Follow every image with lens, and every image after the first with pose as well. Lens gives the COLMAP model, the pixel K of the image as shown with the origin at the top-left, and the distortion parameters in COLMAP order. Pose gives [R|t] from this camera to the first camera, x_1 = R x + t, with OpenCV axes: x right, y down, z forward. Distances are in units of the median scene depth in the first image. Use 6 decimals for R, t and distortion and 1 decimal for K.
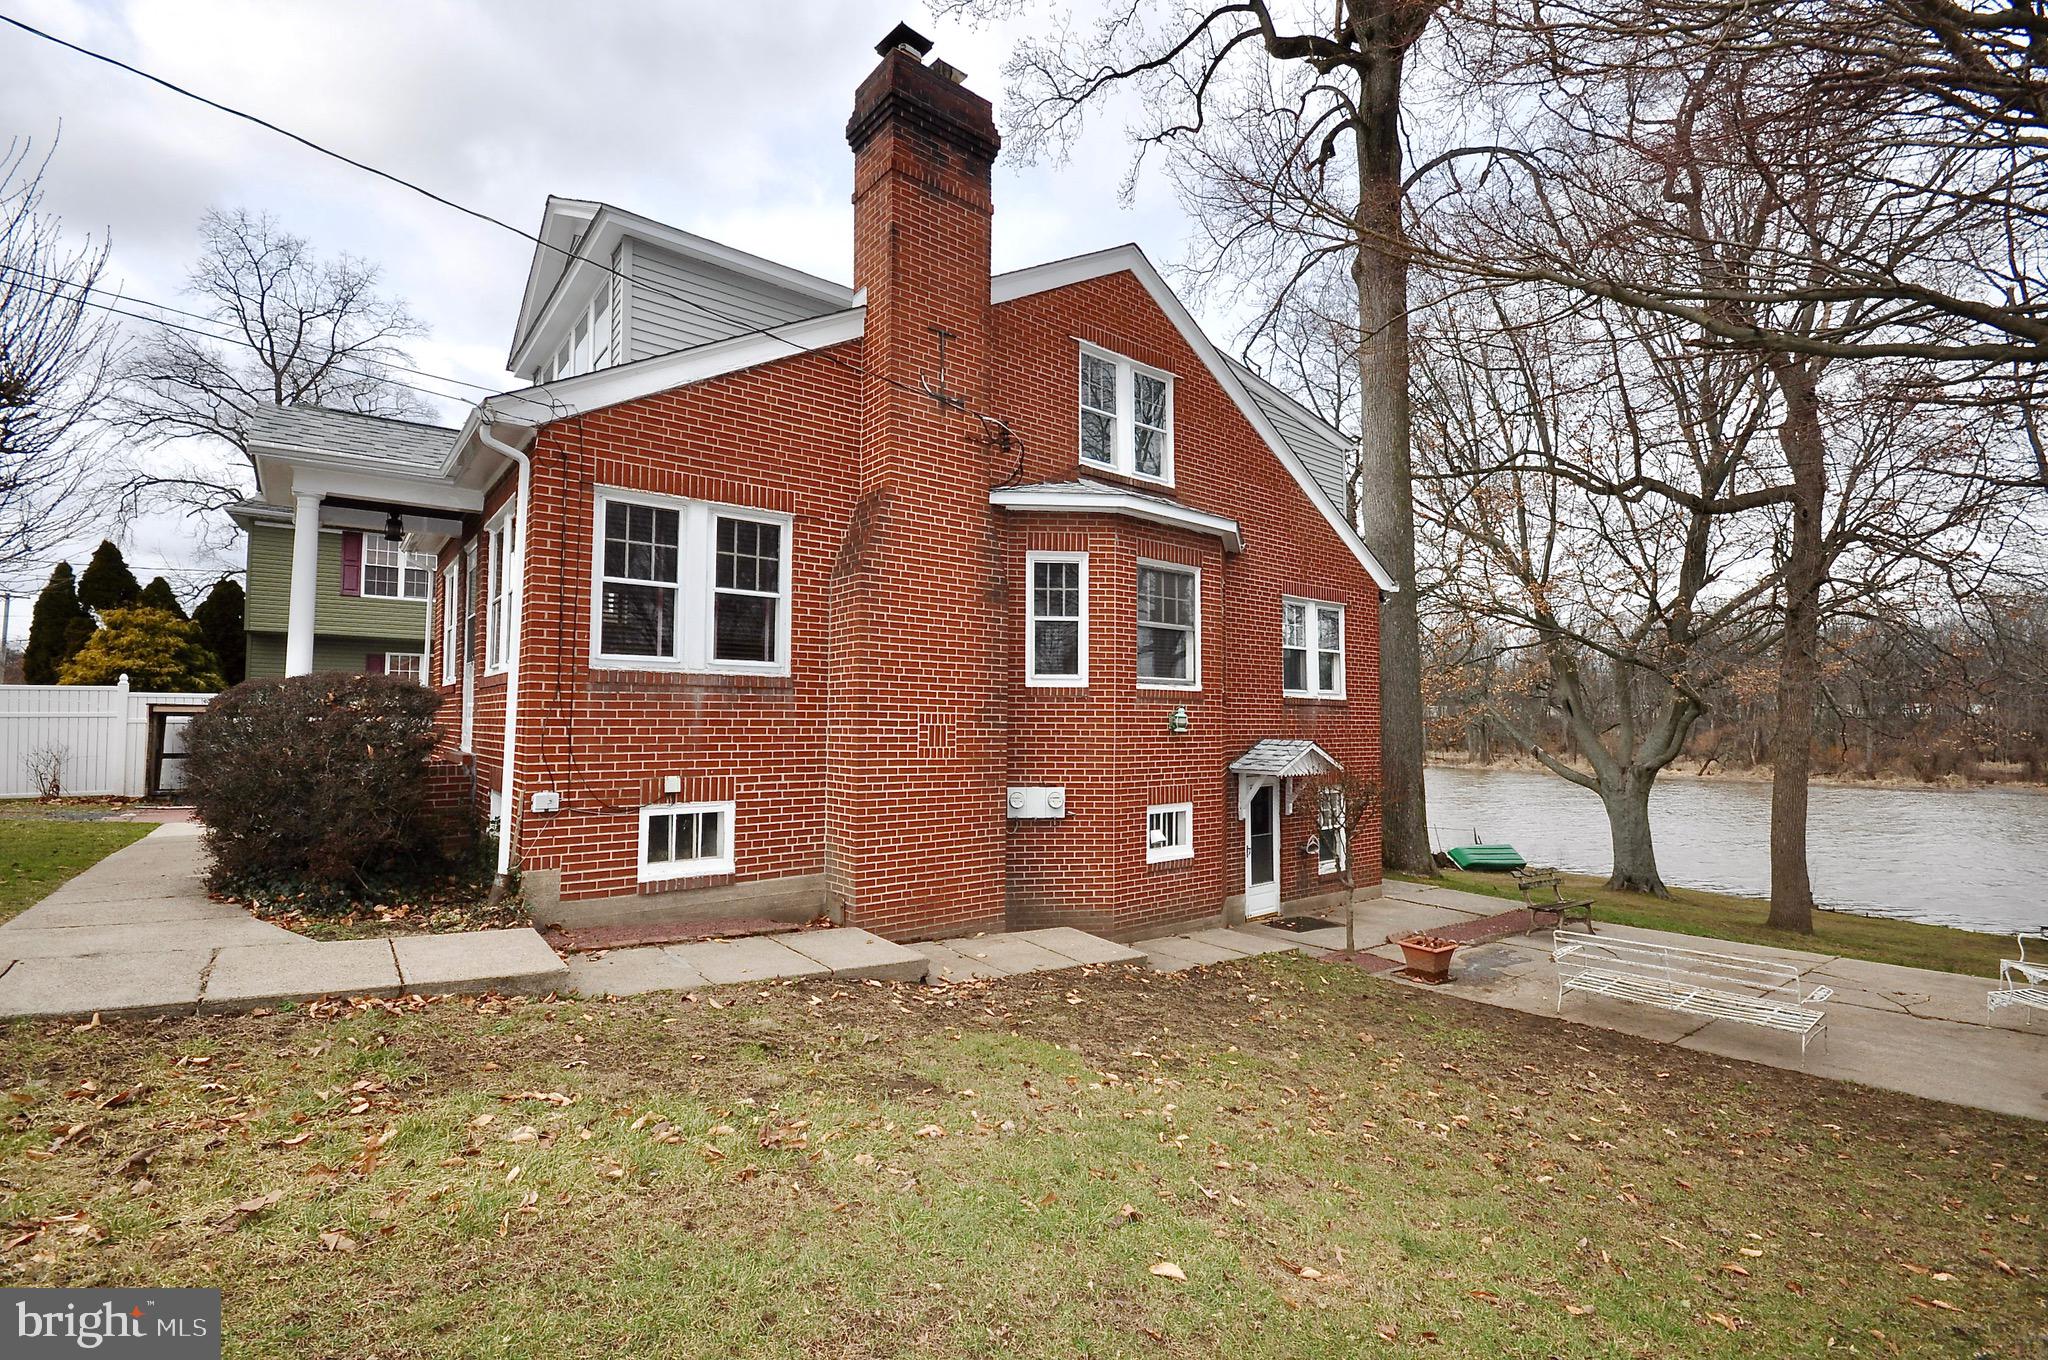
lens RADIAL K [[894.3, 0, 1019.3], [0, 894.3, 680.4], [0, 0, 1]] dist [-0.000668, -0.000231]
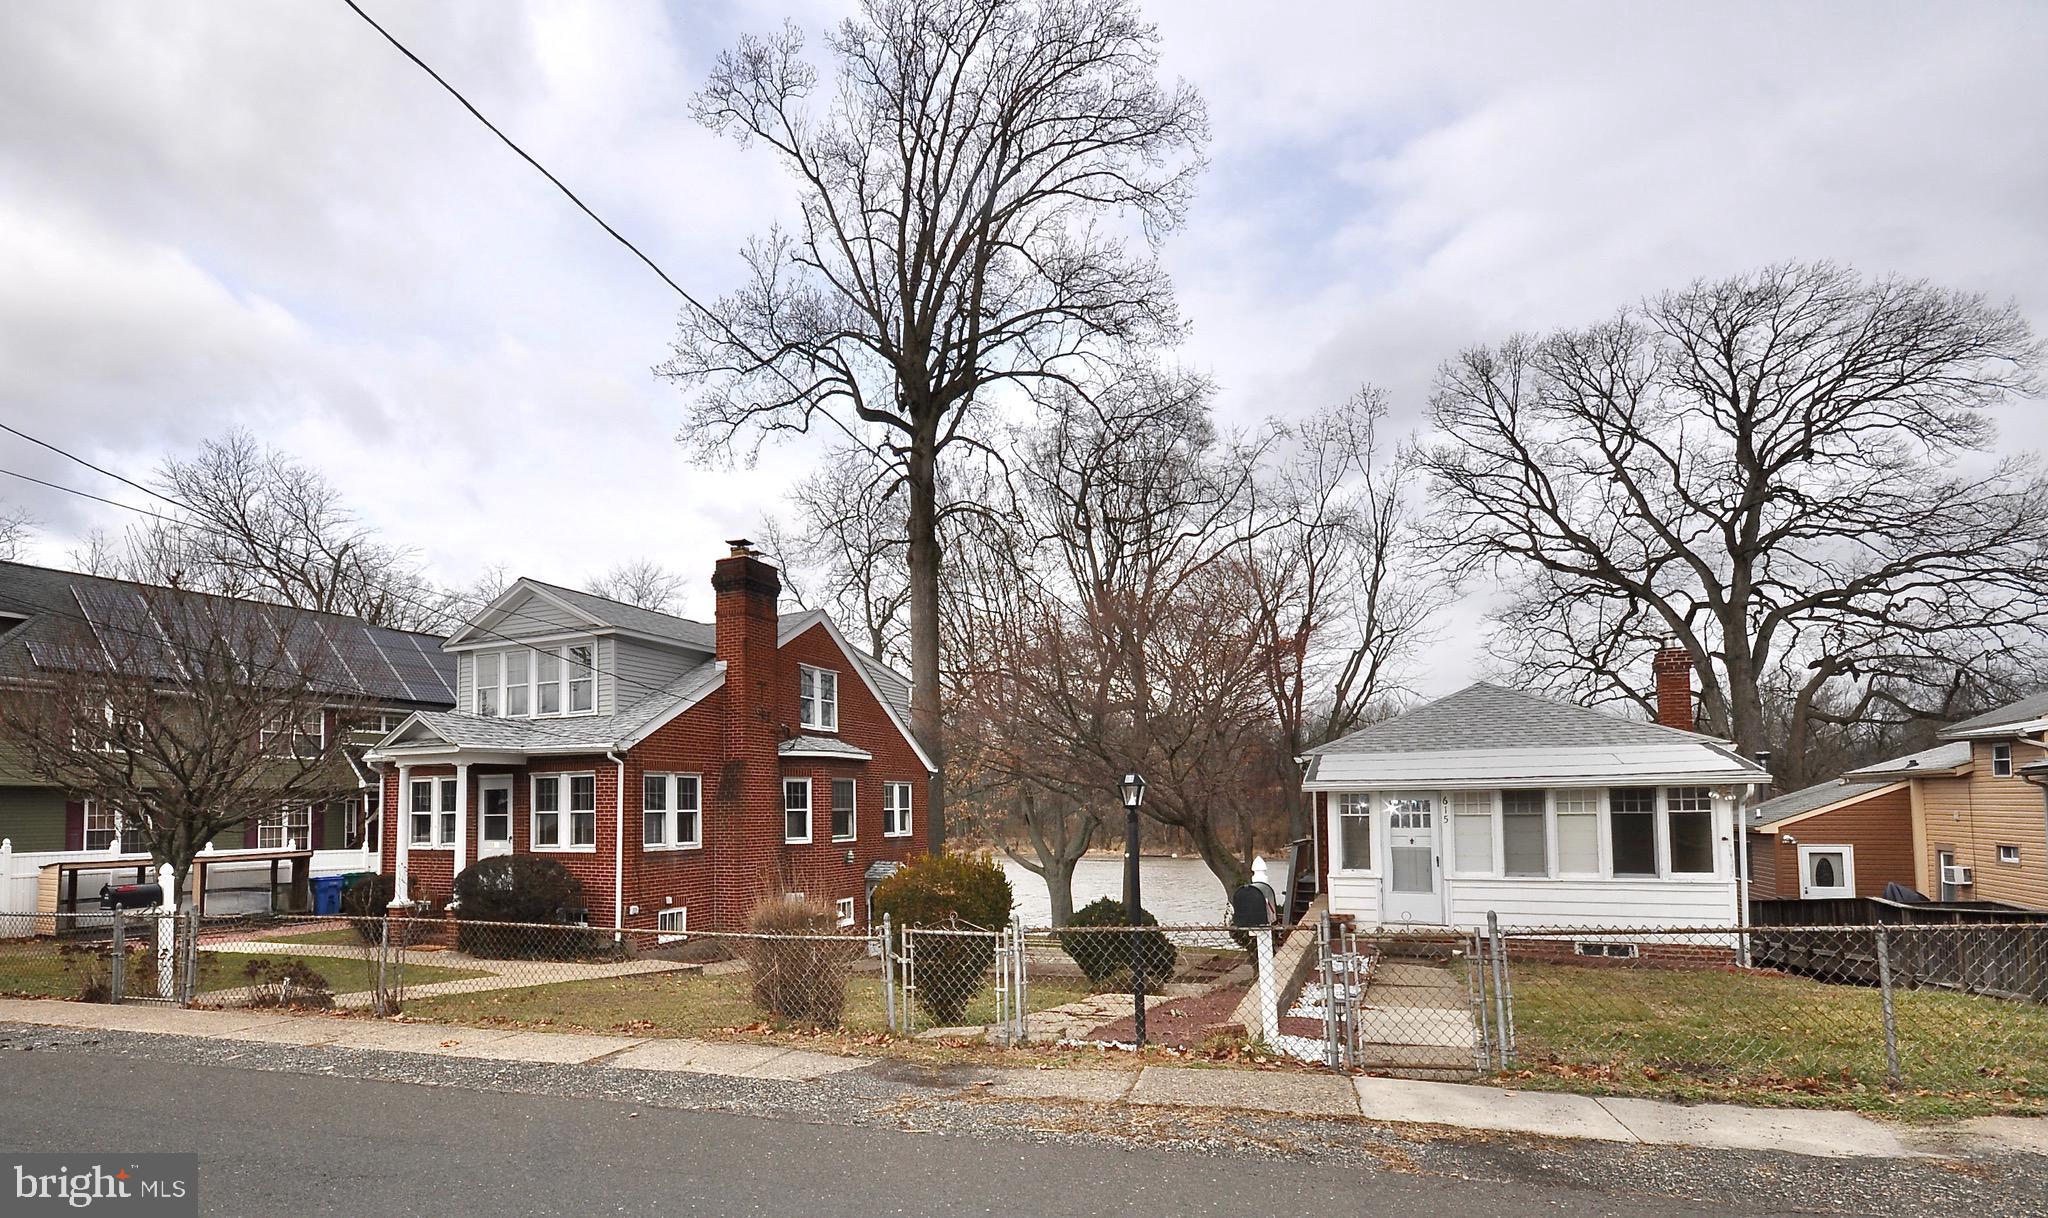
lens RADIAL K [[997.8, 0, 921.5], [0, 997.8, 765.1], [0, 0, 1]] dist [0.003452, -0.008752]
pose [[0.907875, 0.002608, 0.419232, -0.638011], [-0.003712, 0.999991, 0.001819, -0.171298], [-0.419224, -0.003207, 0.907877, -1.151171]]
